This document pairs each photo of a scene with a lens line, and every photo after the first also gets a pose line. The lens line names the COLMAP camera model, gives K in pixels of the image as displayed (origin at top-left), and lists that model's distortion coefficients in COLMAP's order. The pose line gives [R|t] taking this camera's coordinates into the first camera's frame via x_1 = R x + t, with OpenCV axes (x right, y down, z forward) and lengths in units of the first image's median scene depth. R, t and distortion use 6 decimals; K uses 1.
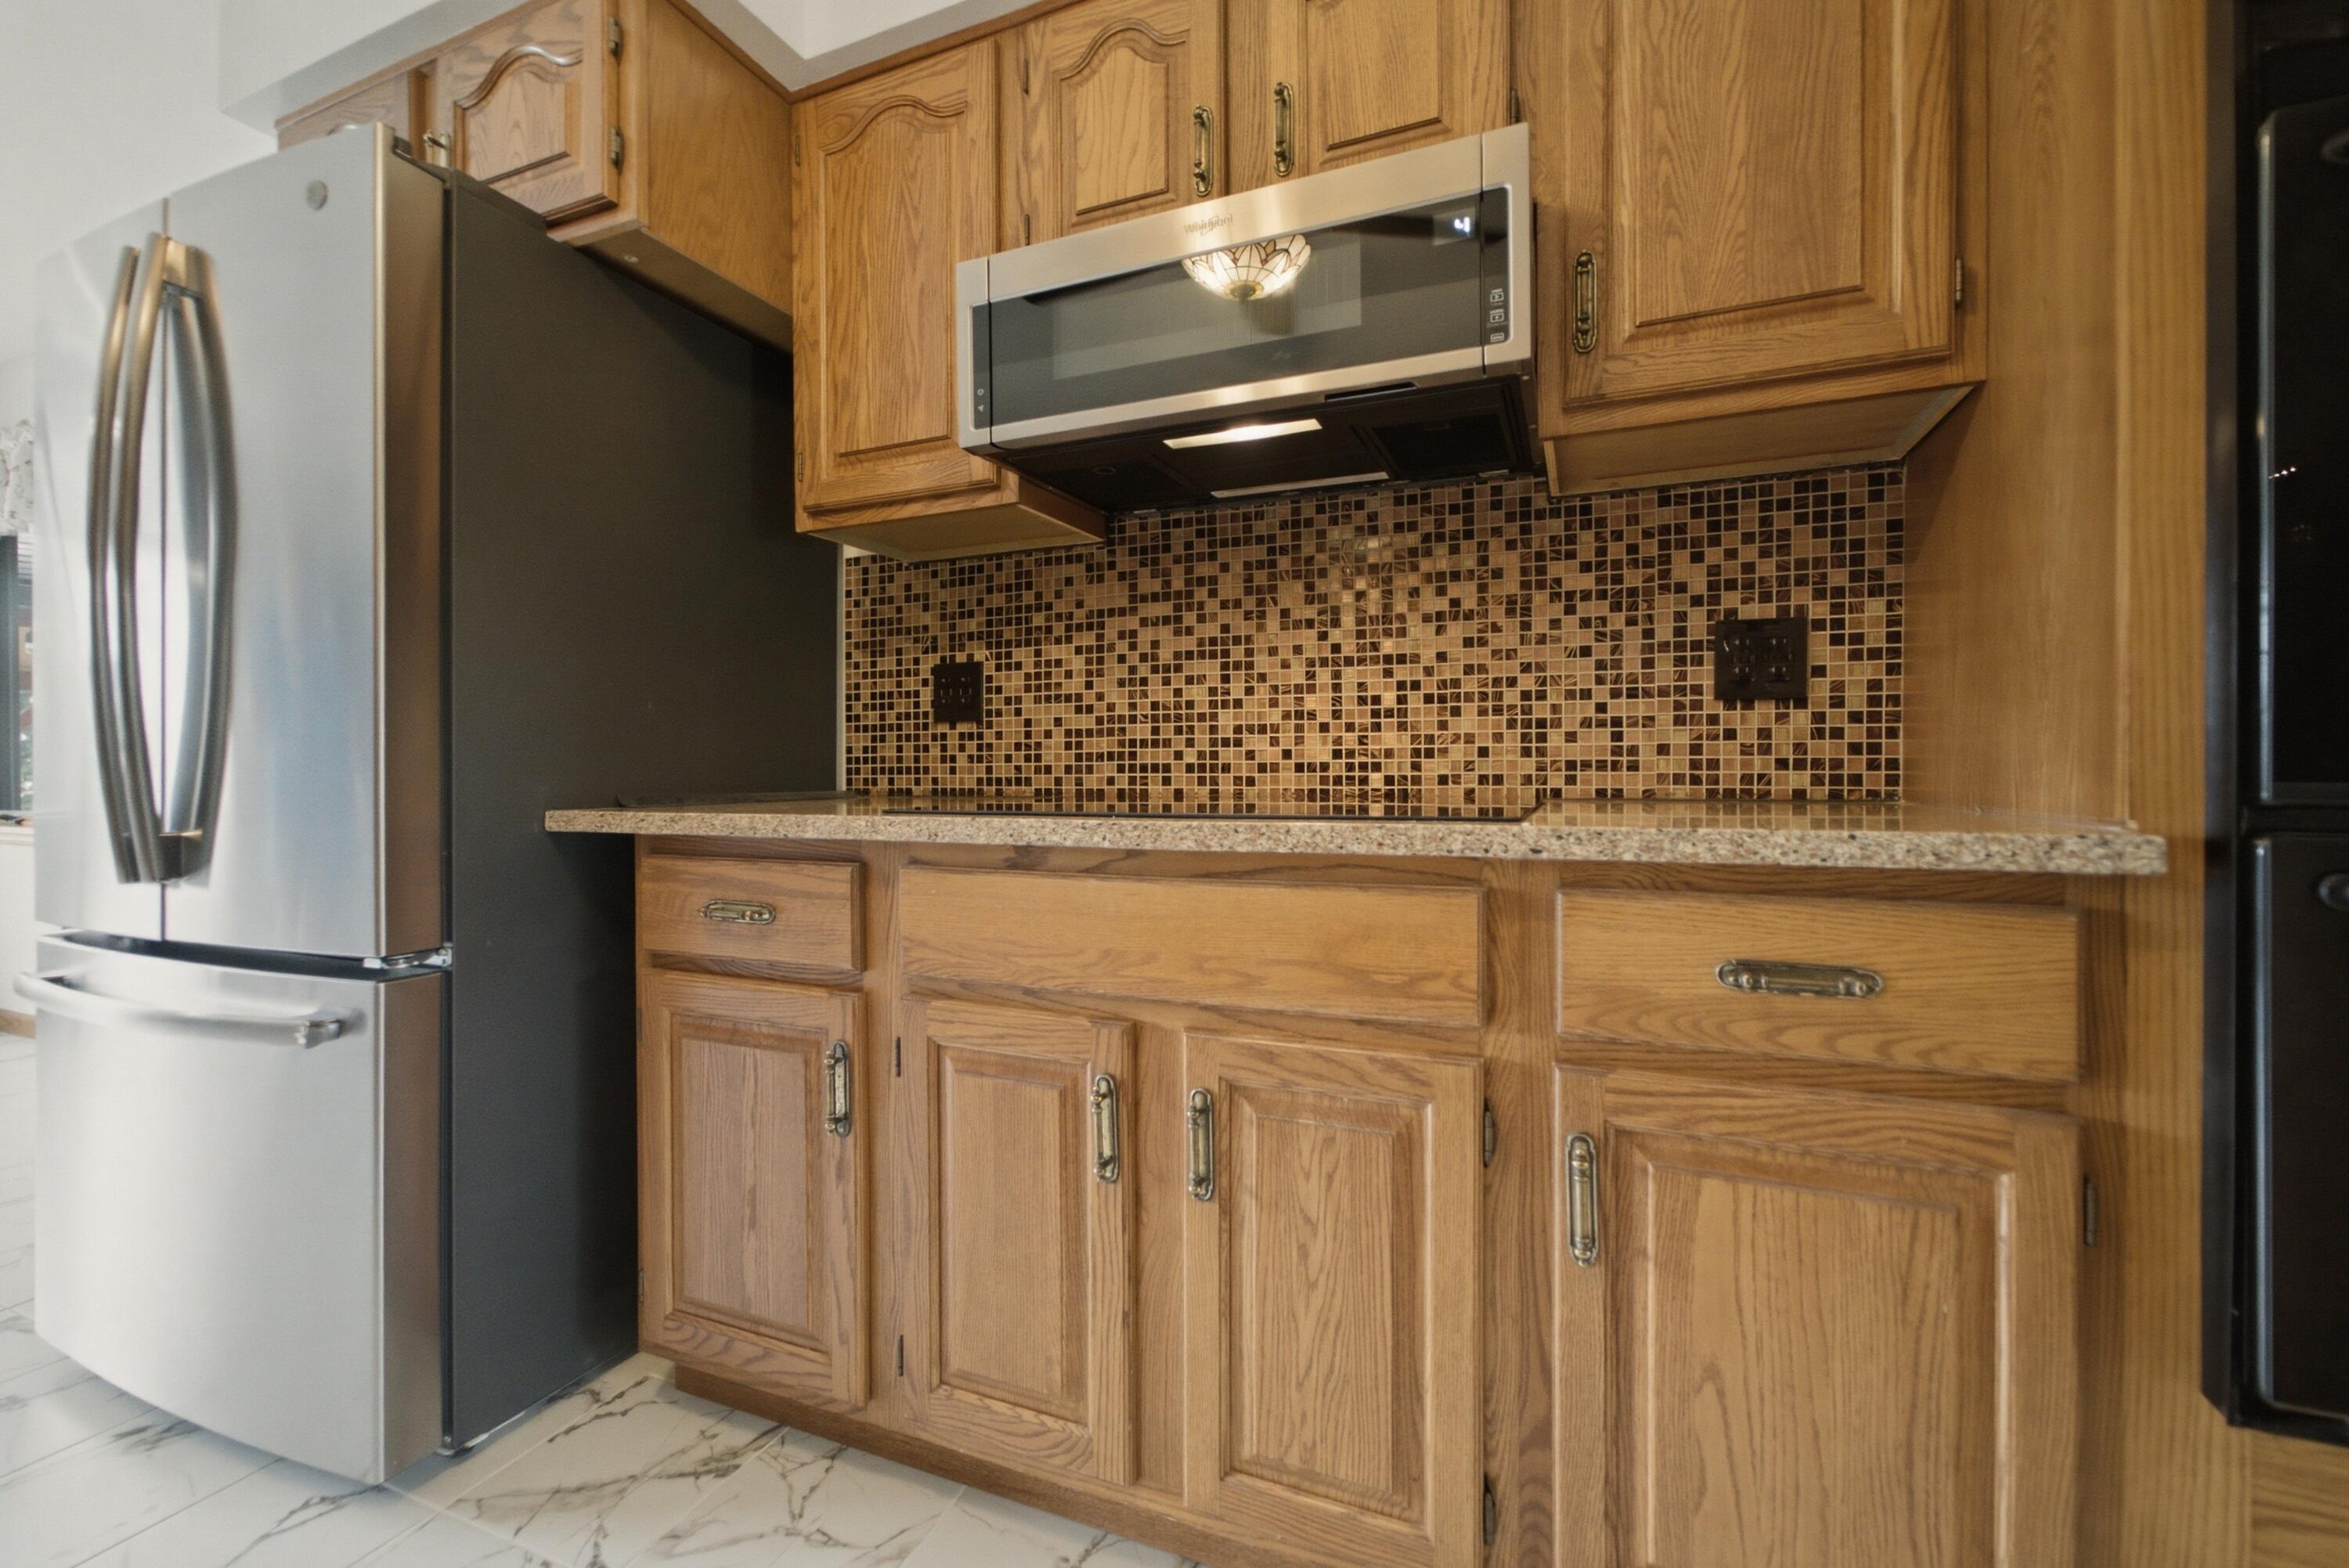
lens RADIAL K [[974.6, 0, 1199.3], [0, 974.6, 770.8], [0, 0, 1]] dist [-0.014797, 0.006677]
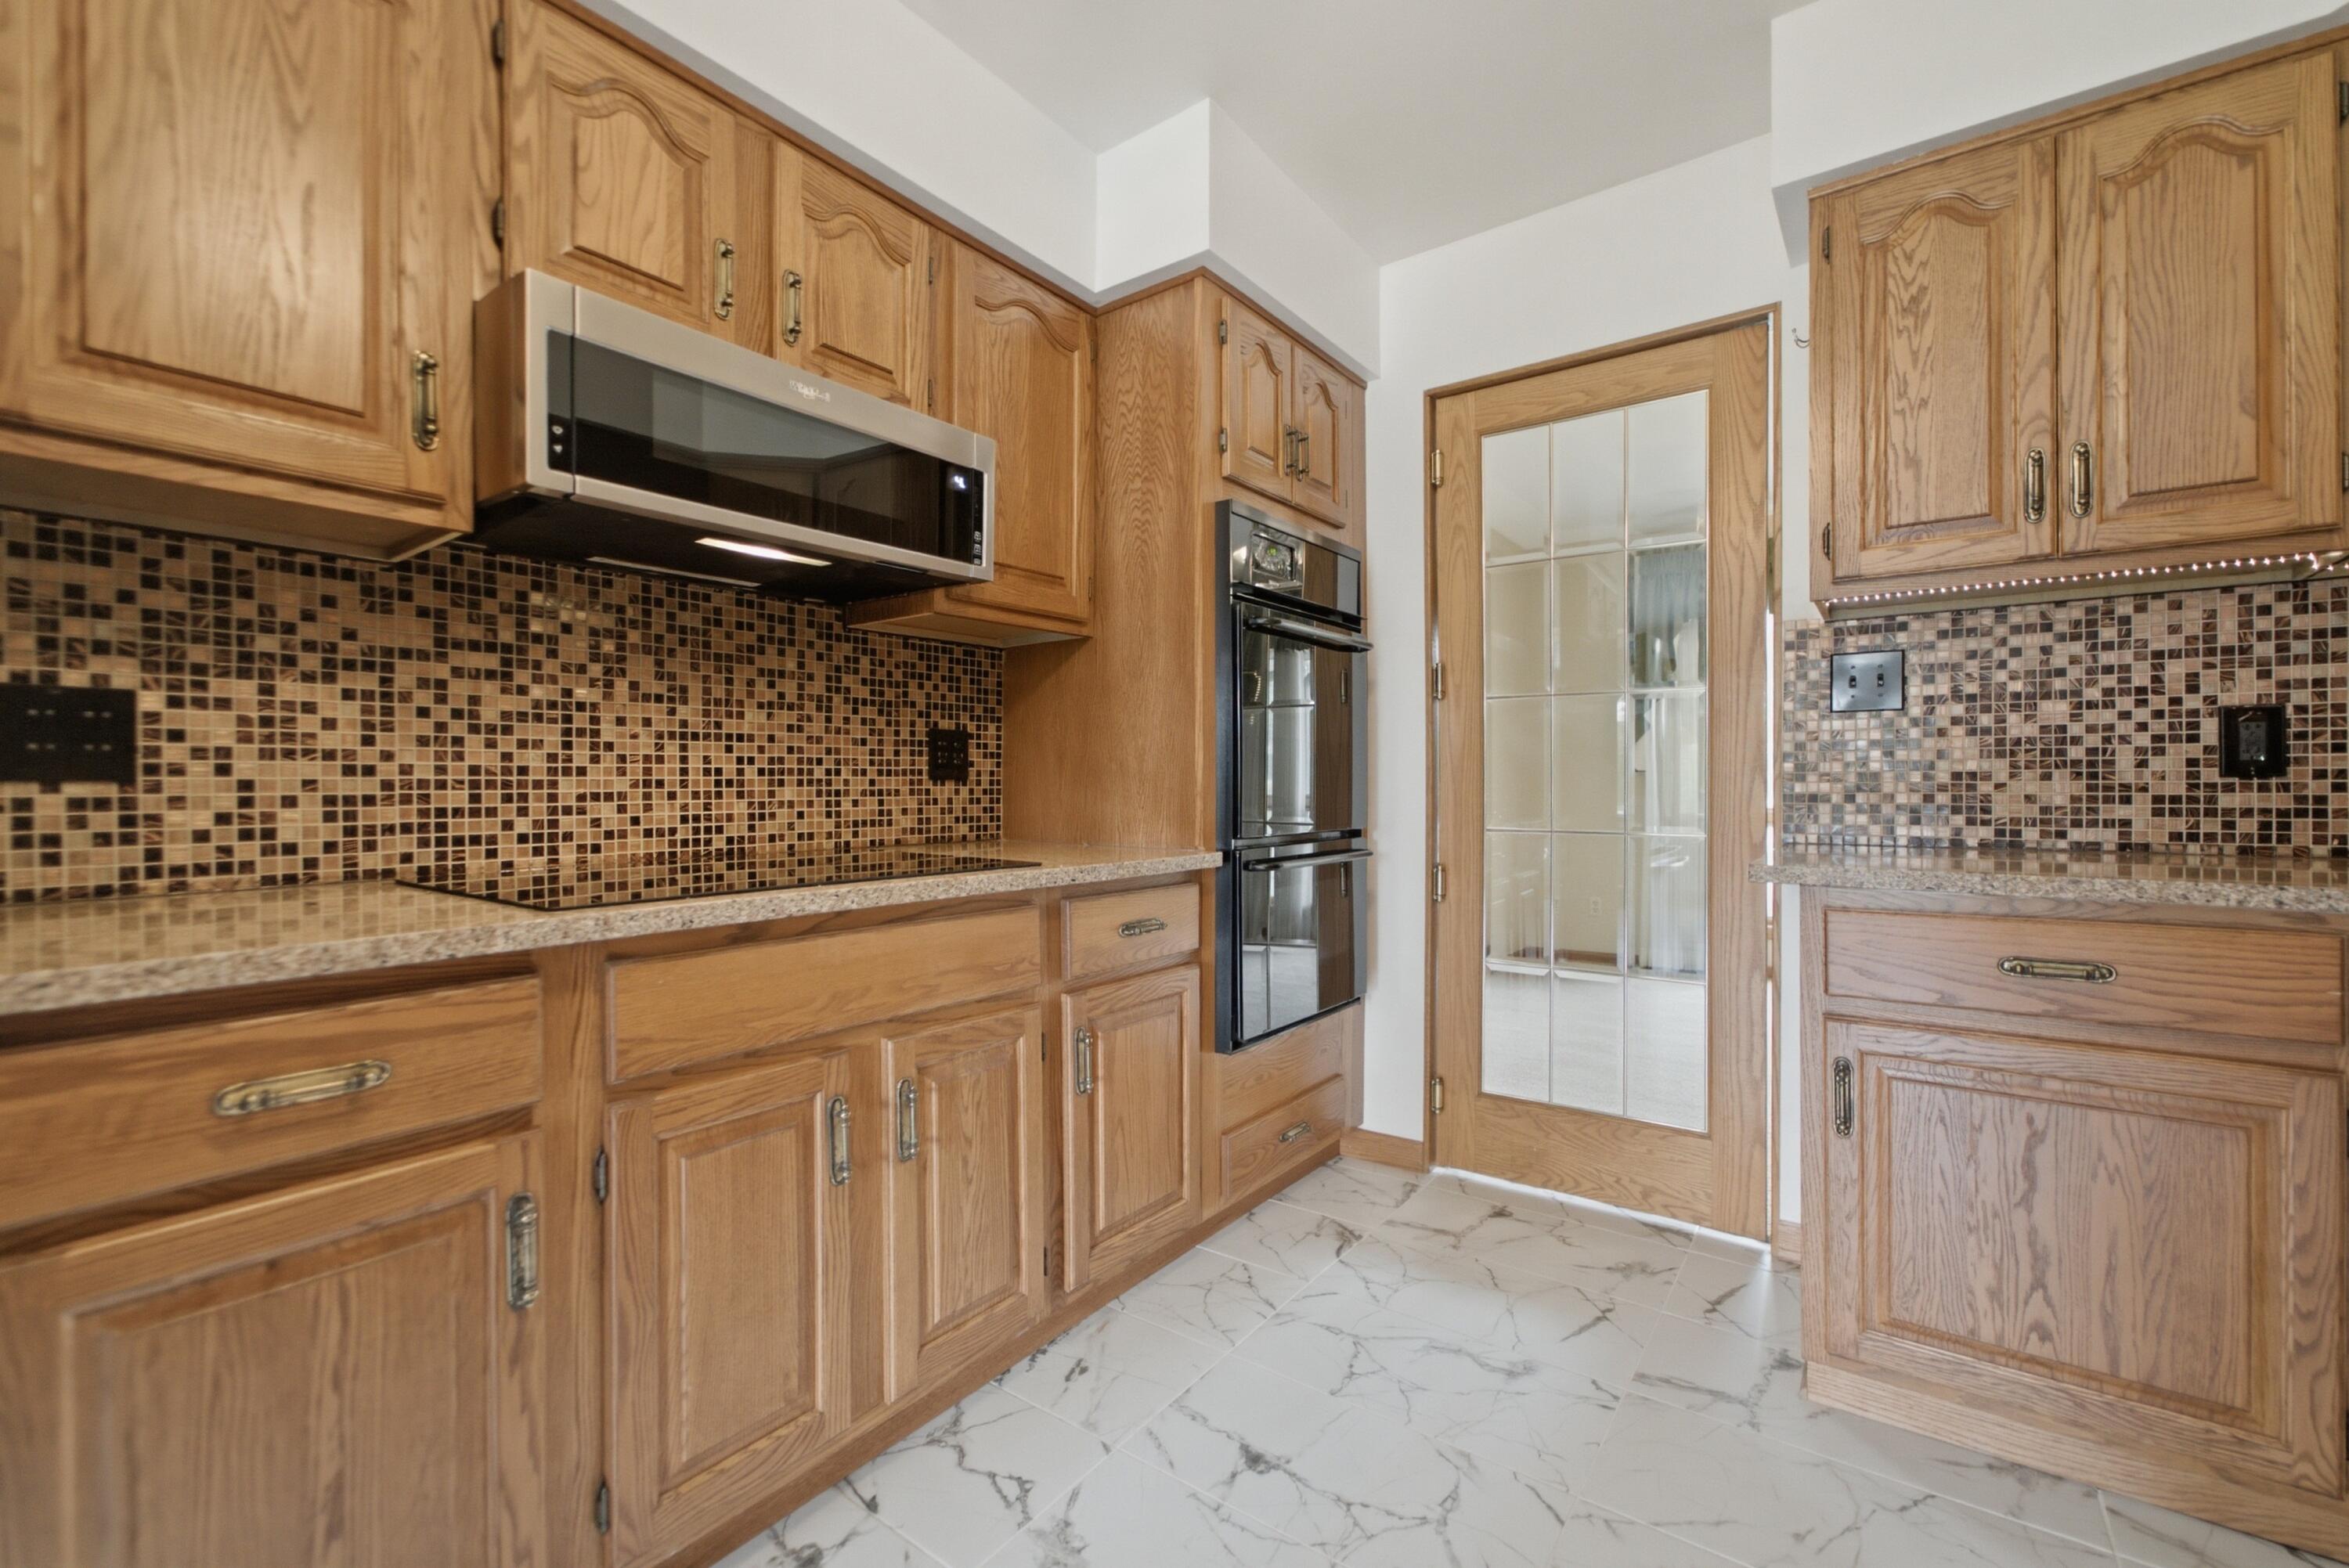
lens RADIAL K [[974.6, 0, 1174.6], [0, 974.6, 794.8], [0, 0, 1]] dist [-0.014797, 0.006677]
pose [[0.250806, -0.006352, 0.968017, -0.924758], [0.006265, 0.999968, 0.004939, -0.055404], [-0.968017, 0.004826, 0.250837, 0.226600]]
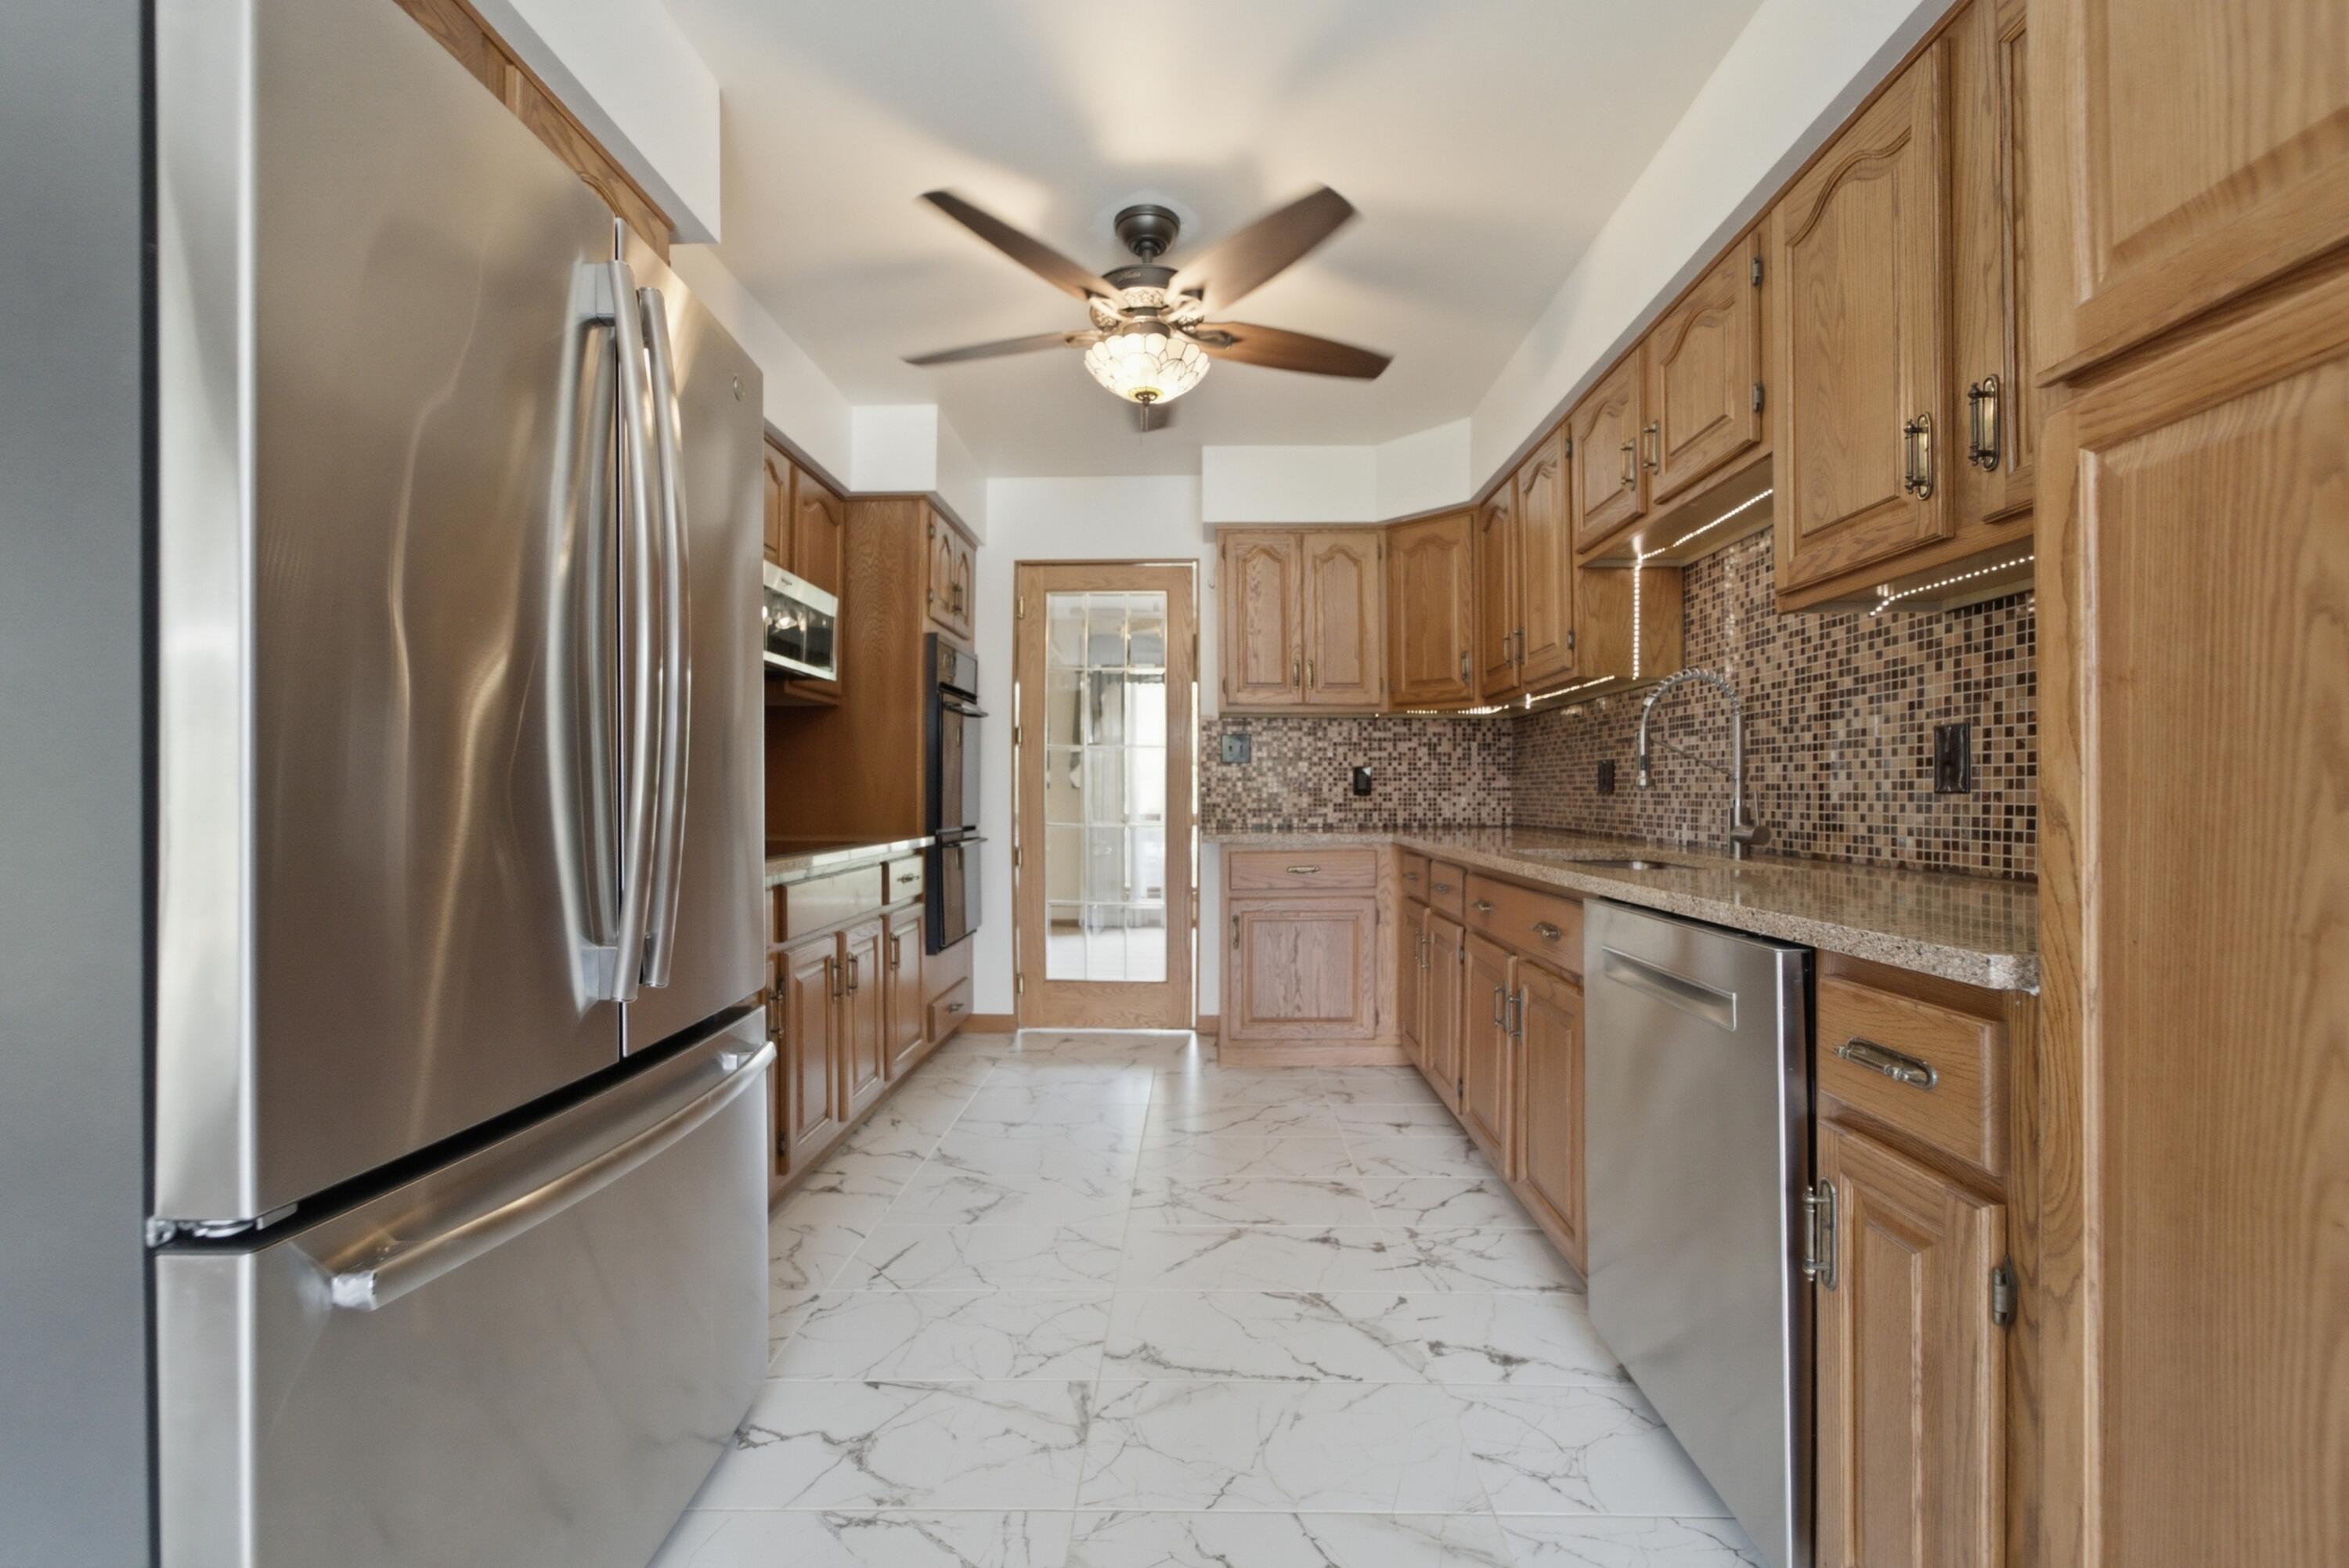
lens RADIAL K [[974.6, 0, 1161.7], [0, 974.6, 785.3], [0, 0, 1]] dist [-0.014797, 0.006677]
pose [[-0.329031, 0.009685, 0.944270, -2.055529], [0.003510, 0.999953, -0.009033, -0.069819], [-0.944313, 0.000342, -0.329049, 0.804263]]
